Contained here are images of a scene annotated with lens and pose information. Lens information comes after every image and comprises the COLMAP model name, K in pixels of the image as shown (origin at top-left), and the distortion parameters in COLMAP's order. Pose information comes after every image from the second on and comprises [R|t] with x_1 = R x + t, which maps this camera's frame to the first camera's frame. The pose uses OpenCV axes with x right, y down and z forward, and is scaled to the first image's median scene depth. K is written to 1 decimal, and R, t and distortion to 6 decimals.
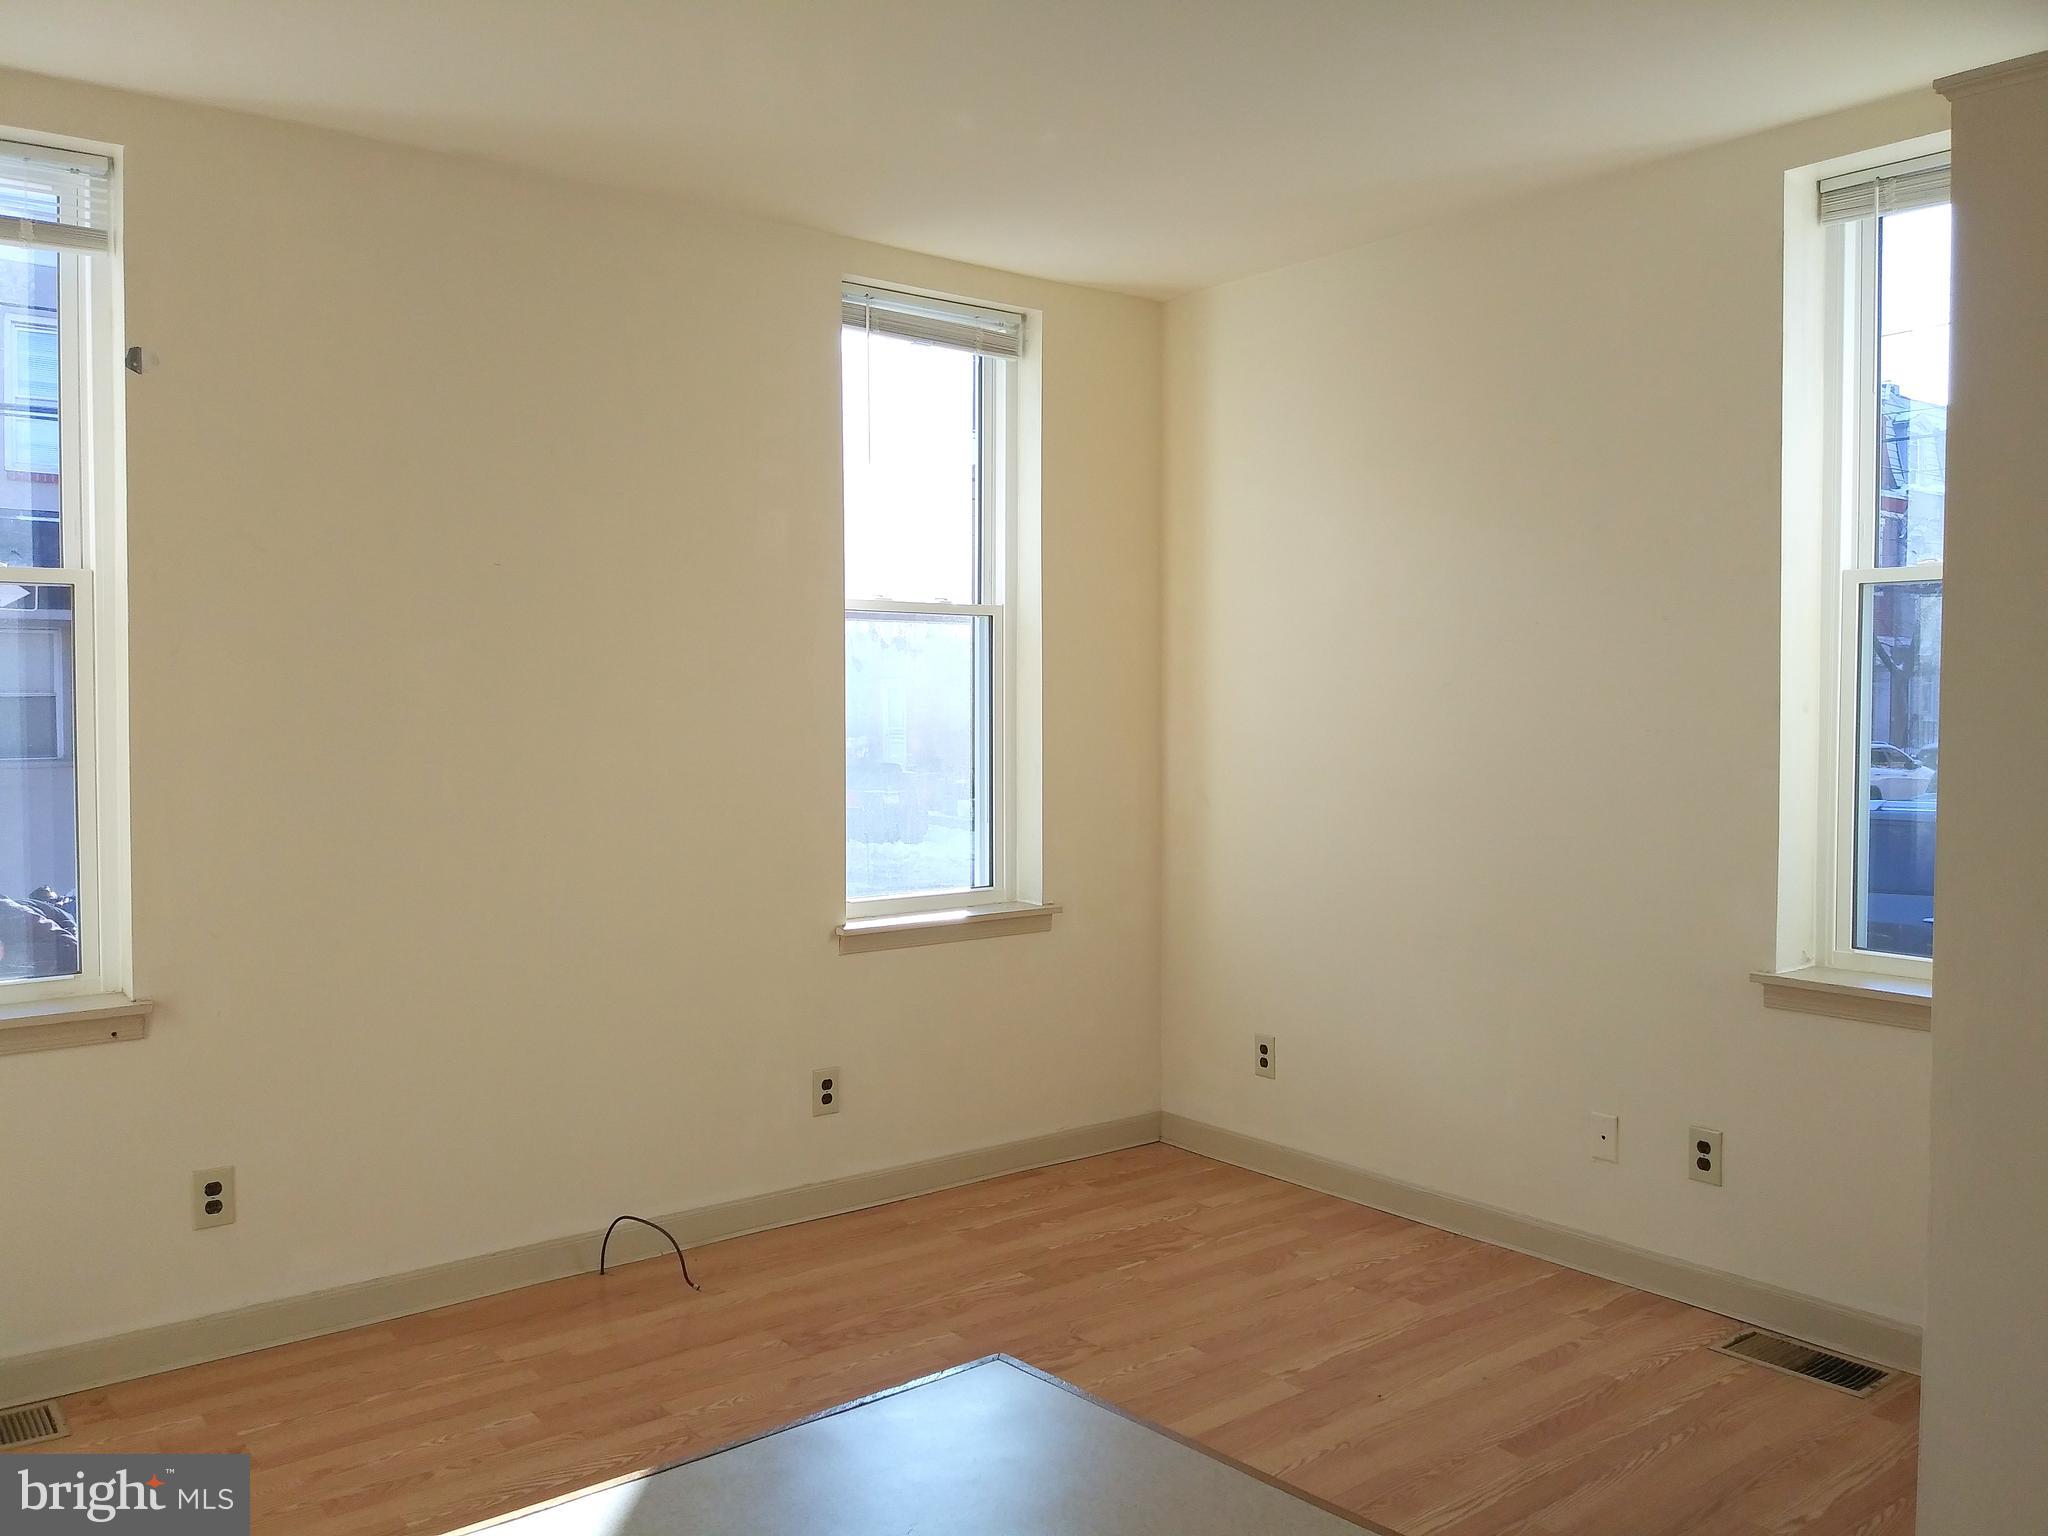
lens RADIAL K [[1661.2, 0, 1024.2], [0, 1661.2, 756.4], [0, 0, 1]] dist [0.034998, -0.072560]
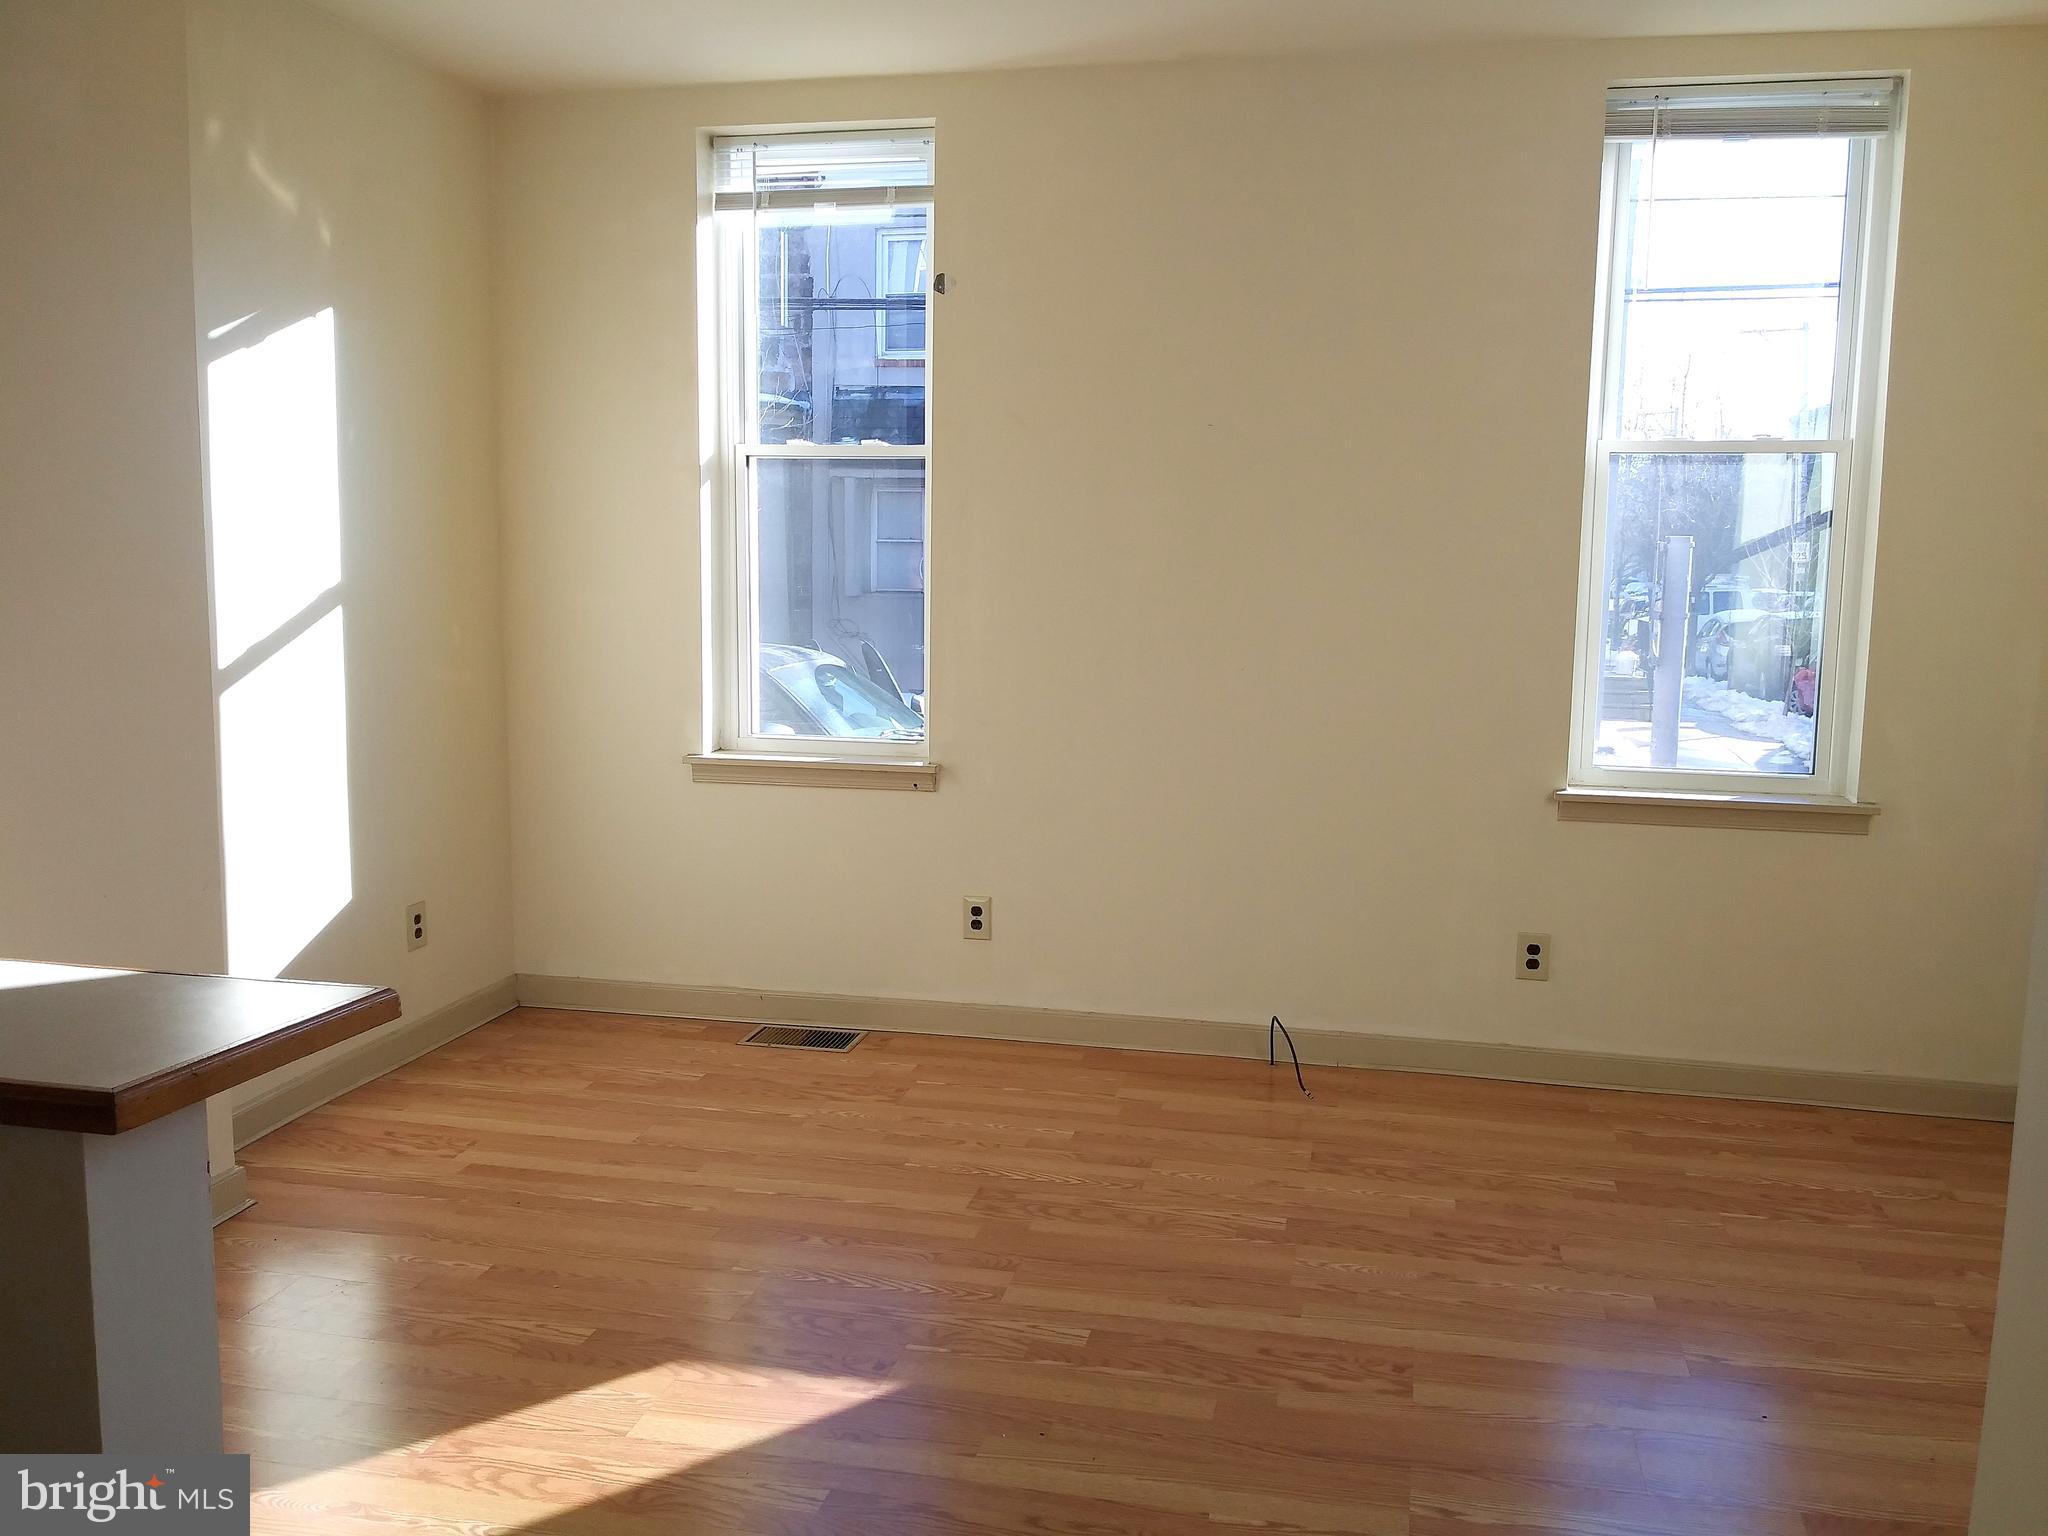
lens RADIAL K [[1661.2, 0, 1020.7], [0, 1661.2, 755.0], [0, 0, 1]] dist [0.034998, -0.072560]
pose [[0.613804, 0.109544, -0.781821, 0.487618], [-0.042347, 0.993469, 0.105953, -0.006484], [0.788322, -0.031926, 0.614434, 0.186104]]
